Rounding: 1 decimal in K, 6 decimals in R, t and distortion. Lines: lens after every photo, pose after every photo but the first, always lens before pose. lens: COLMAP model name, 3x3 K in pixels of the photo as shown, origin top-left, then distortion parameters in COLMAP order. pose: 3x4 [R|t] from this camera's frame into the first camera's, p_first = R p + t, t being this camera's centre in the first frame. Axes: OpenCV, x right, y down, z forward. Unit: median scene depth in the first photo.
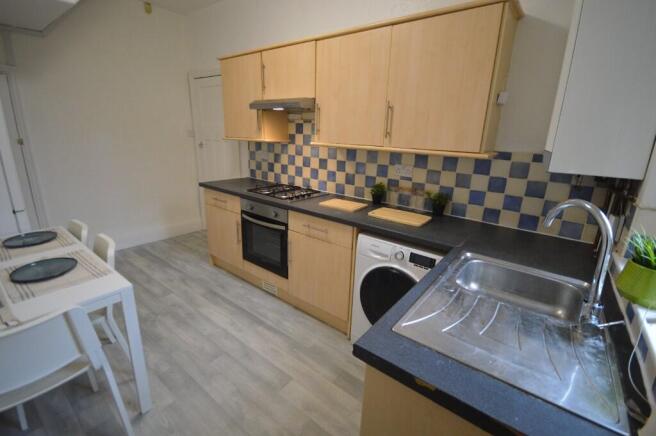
lens RADIAL K [[294.1, 0, 339.8], [0, 294.1, 214.0], [0, 0, 1]] dist [-0.002186, 0.000037]
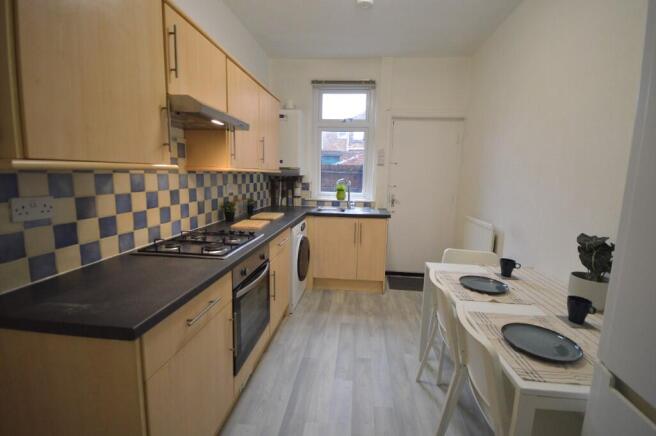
lens RADIAL K [[294.1, 0, 329.1], [0, 294.1, 215.0], [0, 0, 1]] dist [-0.002186, 0.000037]
pose [[-0.509629, -0.170930, 0.843244, -0.866548], [0.184686, 0.935490, 0.301247, -0.279436], [-0.840339, 0.309260, -0.445185, 1.031745]]
